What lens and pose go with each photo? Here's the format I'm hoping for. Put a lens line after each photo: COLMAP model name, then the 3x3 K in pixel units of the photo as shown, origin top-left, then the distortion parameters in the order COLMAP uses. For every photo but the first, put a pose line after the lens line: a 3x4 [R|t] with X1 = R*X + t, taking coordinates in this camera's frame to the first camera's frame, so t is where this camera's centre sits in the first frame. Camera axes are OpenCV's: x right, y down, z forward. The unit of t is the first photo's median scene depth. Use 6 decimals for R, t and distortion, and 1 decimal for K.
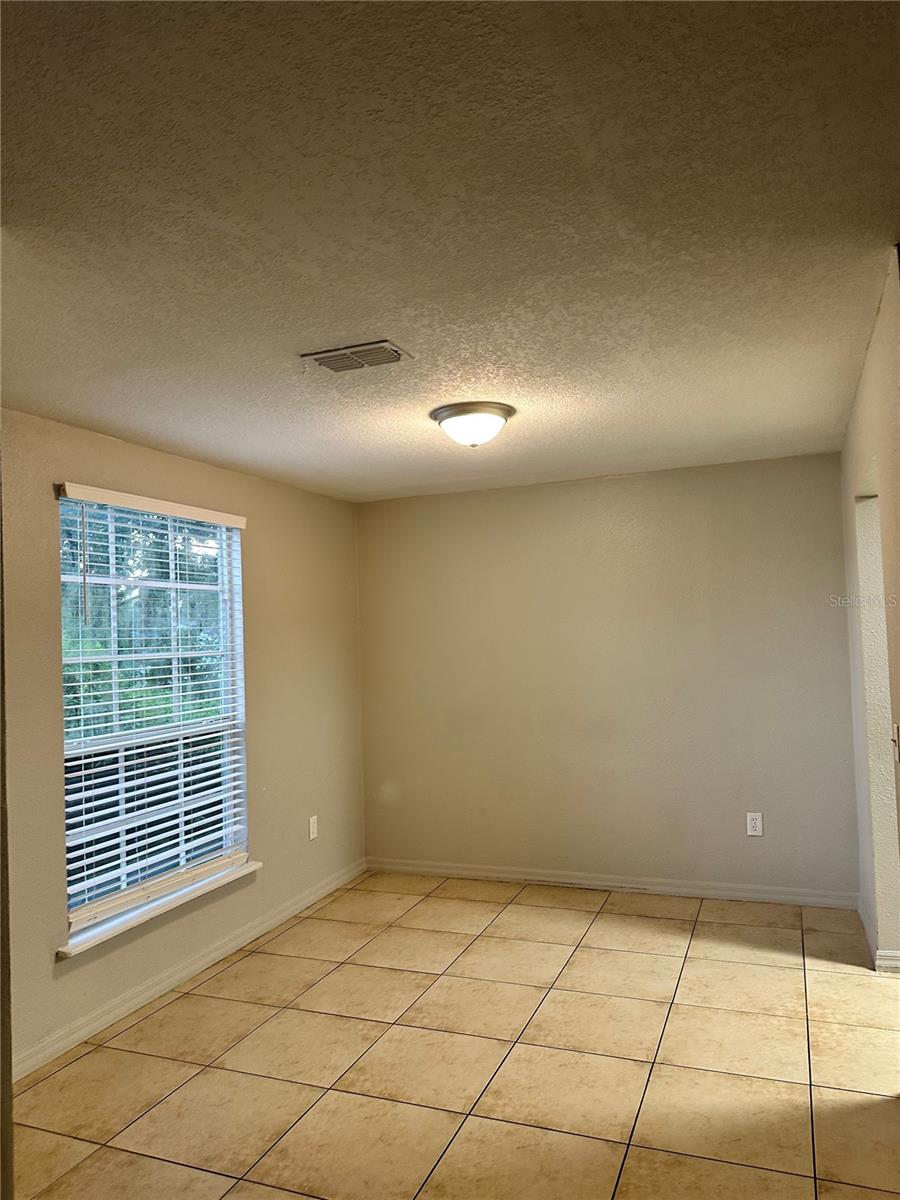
lens RADIAL K [[835.8, 0, 452.7], [0, 835.8, 602.8], [0, 0, 1]] dist [0.002325, -0.022221]
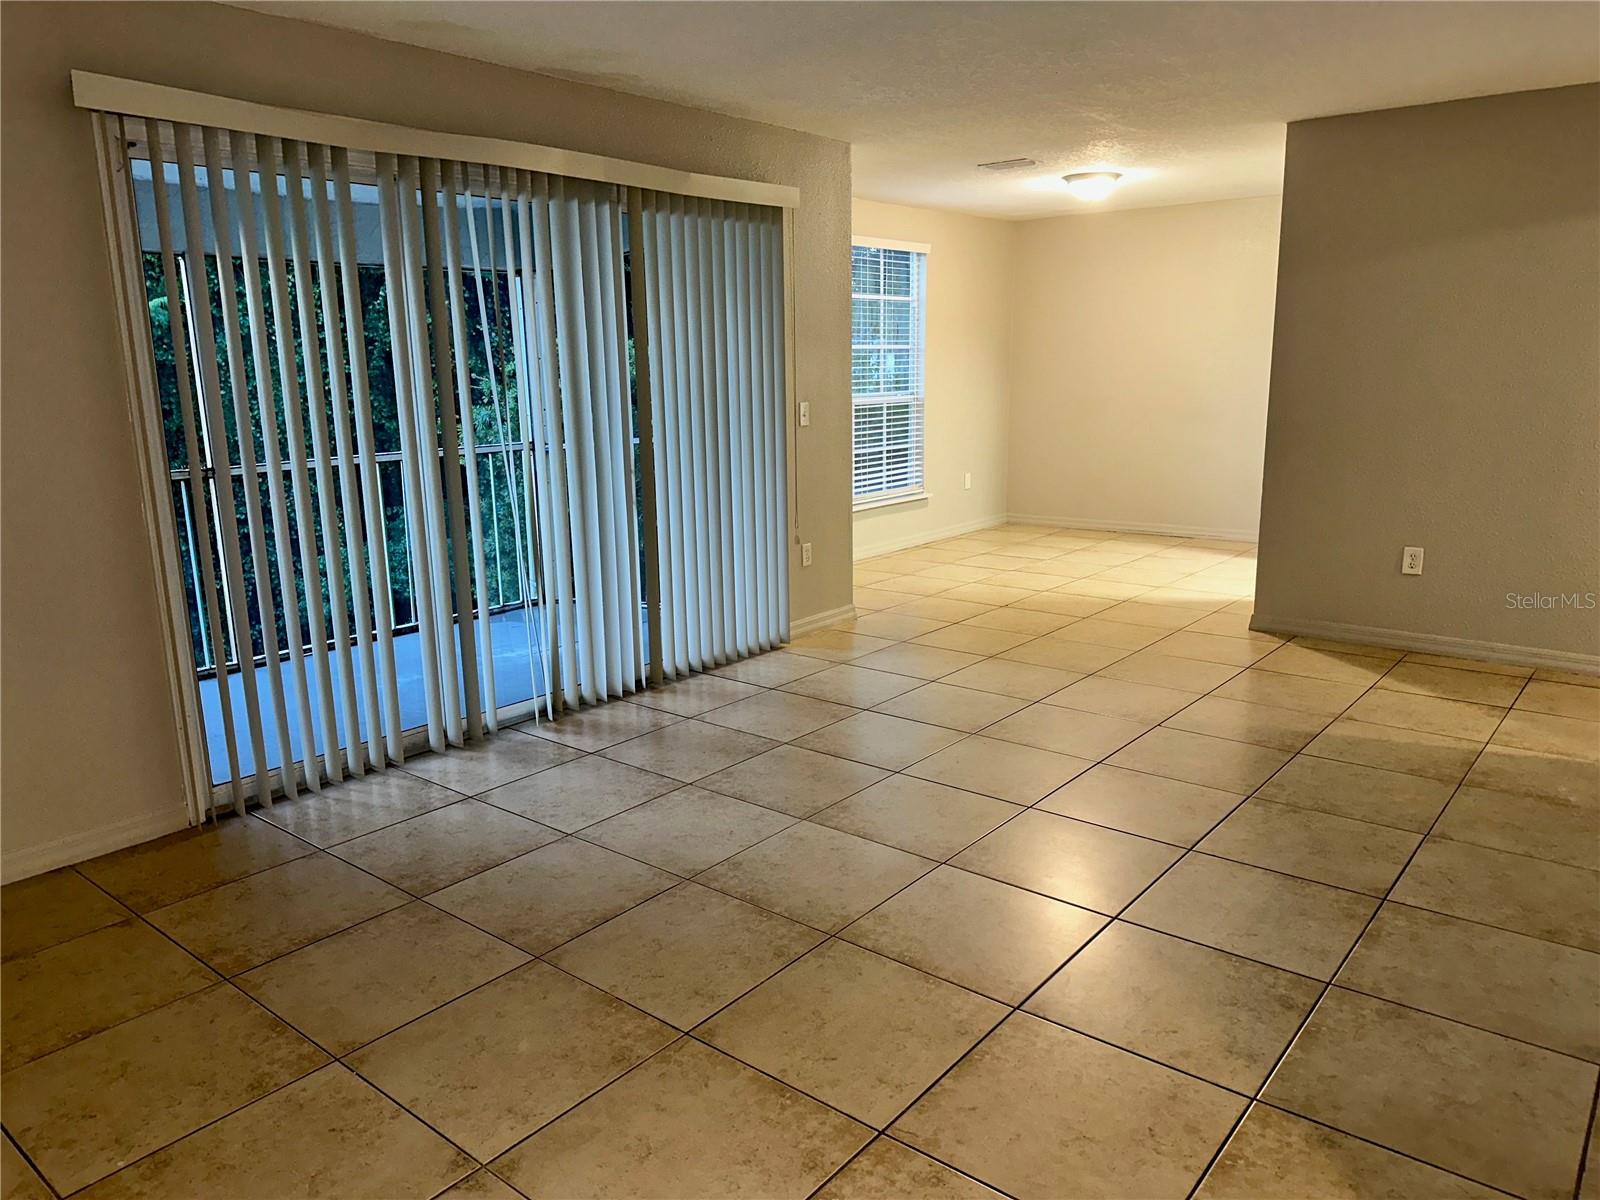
lens RADIAL K [[1114.5, 0, 798.1], [0, 1114.5, 609.6], [0, 0, 1]] dist [0.002325, -0.022221]
pose [[0.951082, 0.086629, -0.296543, 0.177248], [-0.007815, 0.966320, 0.257226, 0.007940], [0.308838, -0.242326, 0.919727, -1.131622]]
